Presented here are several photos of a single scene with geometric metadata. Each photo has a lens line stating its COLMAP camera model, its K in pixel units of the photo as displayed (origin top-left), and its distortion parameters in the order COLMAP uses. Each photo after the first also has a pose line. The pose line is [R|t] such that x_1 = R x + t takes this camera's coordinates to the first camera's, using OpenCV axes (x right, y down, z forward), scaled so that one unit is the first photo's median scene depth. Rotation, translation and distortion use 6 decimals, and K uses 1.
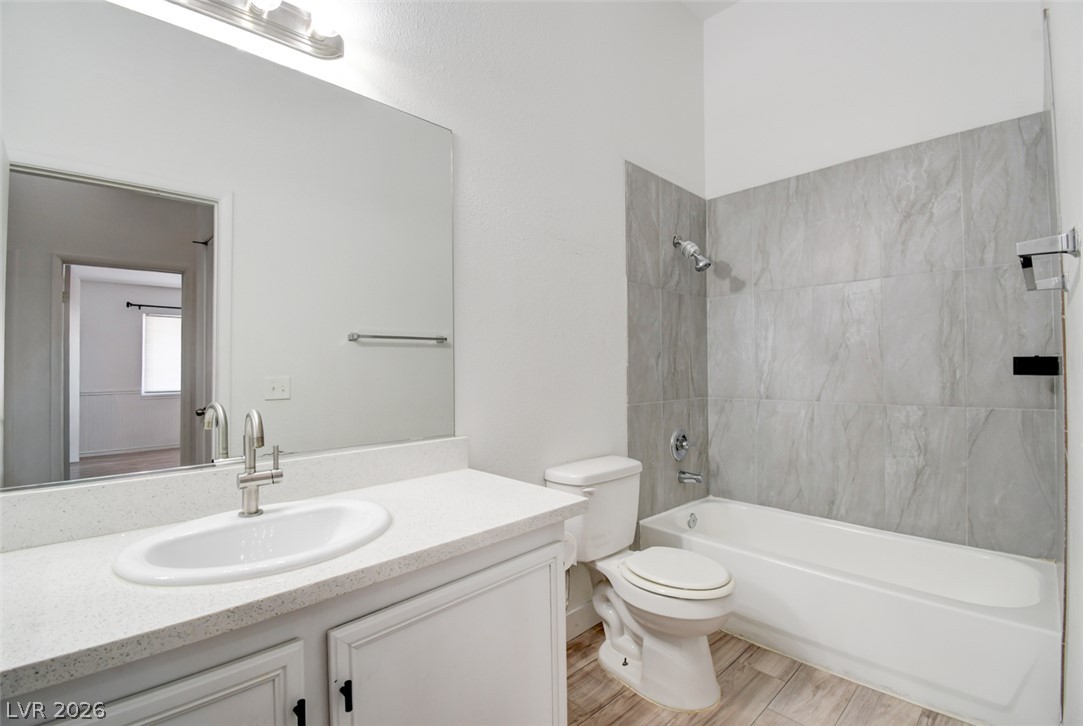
lens RADIAL K [[495.6, 0, 541.5], [0, 495.6, 363.0], [0, 0, 1]] dist [-0.009276, -0.000080]
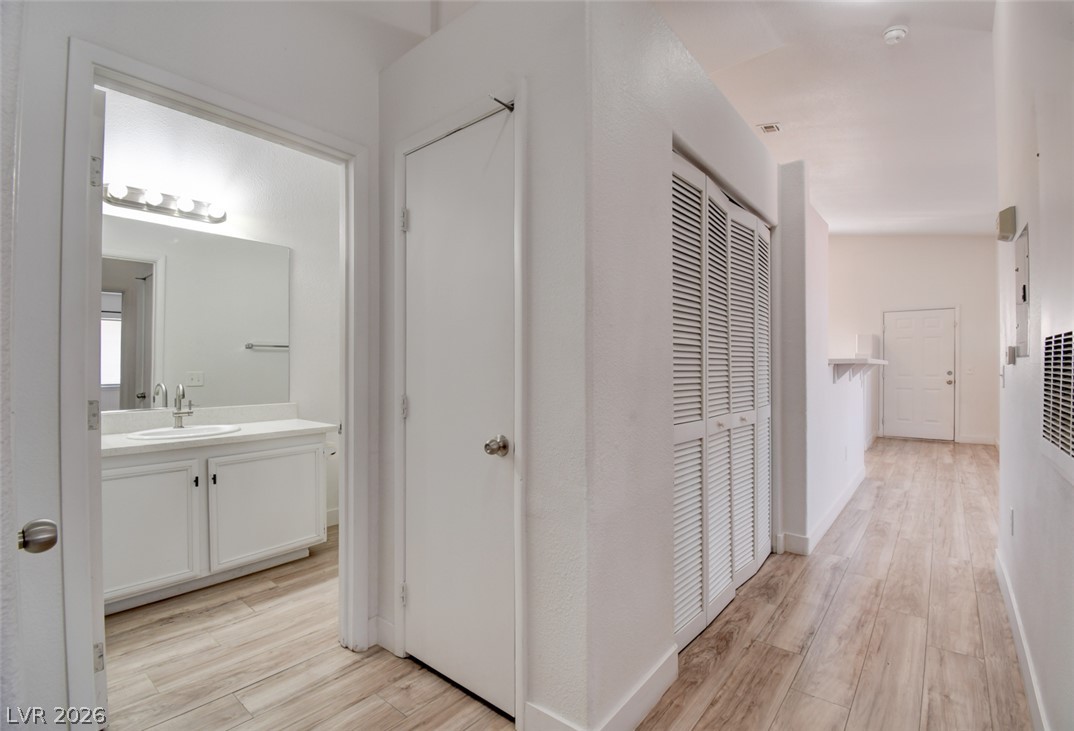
lens RADIAL K [[496.0, 0, 537.0], [0, 496.0, 365.5], [0, 0, 1]] dist [-0.018150, -0.000419]
pose [[0.995054, -0.000547, 0.099337, 0.856808], [-0.000414, 0.999953, 0.009655, -0.017817], [-0.099338, -0.009649, 0.995007, -1.461488]]
